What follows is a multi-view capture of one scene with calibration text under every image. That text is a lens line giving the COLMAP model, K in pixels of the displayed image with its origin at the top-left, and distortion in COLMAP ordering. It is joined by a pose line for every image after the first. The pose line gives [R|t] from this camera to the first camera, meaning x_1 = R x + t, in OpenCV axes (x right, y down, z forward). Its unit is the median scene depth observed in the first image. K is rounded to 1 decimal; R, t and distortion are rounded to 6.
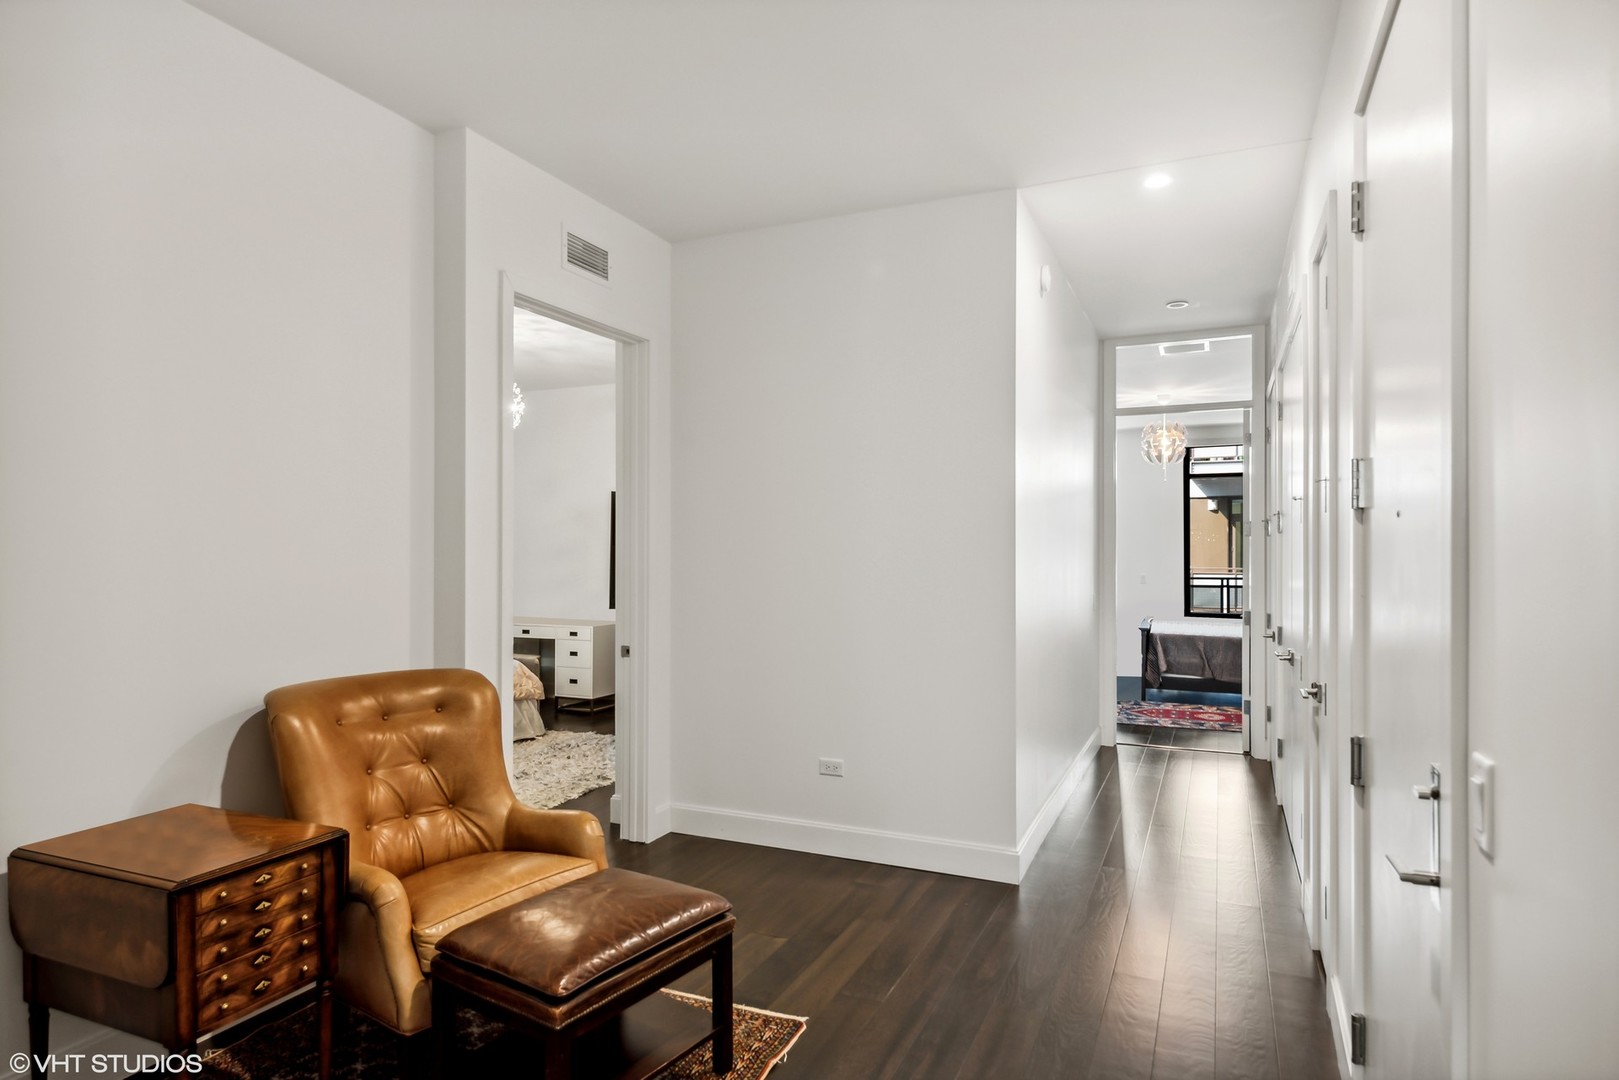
lens RADIAL K [[919.1, 0, 809.5], [0, 919.1, 540.0], [0, 0, 1]] dist [0.003446, 0.000222]
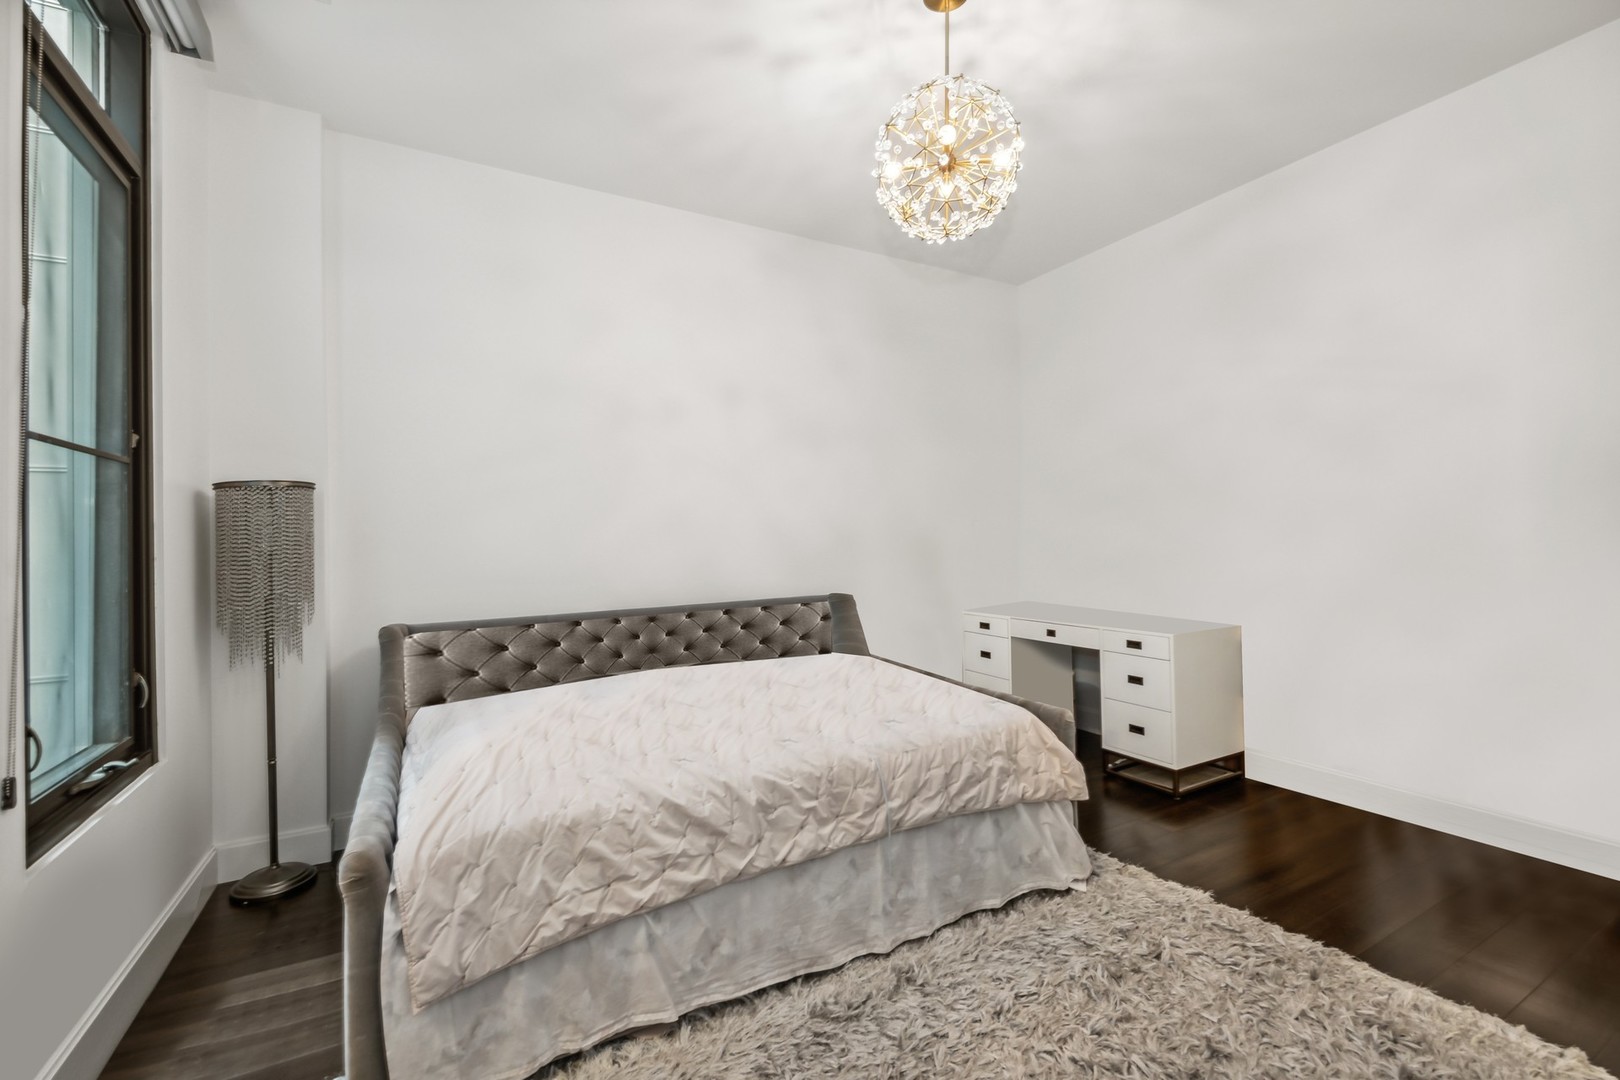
lens RADIAL K [[693.9, 0, 810.0], [0, 693.9, 540.0], [0, 0, 1]] dist [-0.002596, -0.000221]
pose [[0.799970, -0.022275, -0.599626, -0.185817], [0.029240, 0.999571, 0.001877, 0.035811], [0.599327, -0.019035, 0.800278, 0.630247]]
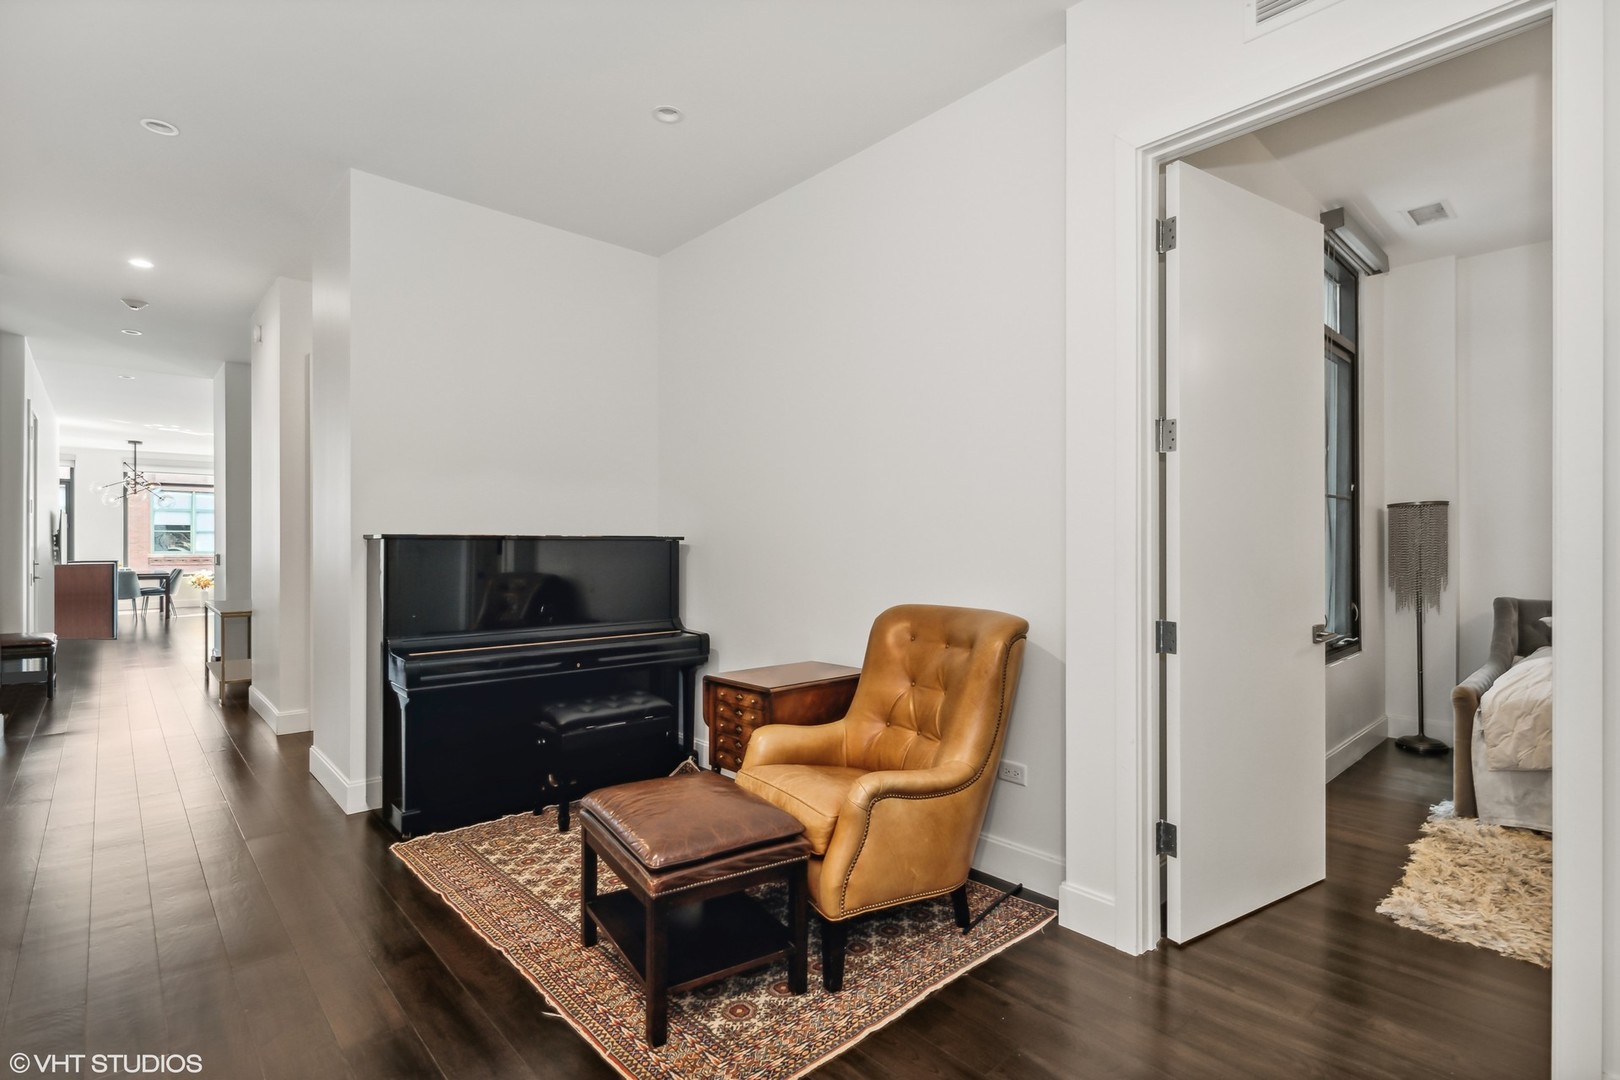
lens RADIAL K [[762.4, 0, 810.0], [0, 762.4, 540.0], [0, 0, 1]] dist [0.001696, -0.000023]
pose [[-0.398190, -0.006884, -0.917277, 0.197933], [0.013829, 0.999813, -0.013507, 0.032307], [0.917199, -0.018063, -0.398021, 0.526434]]
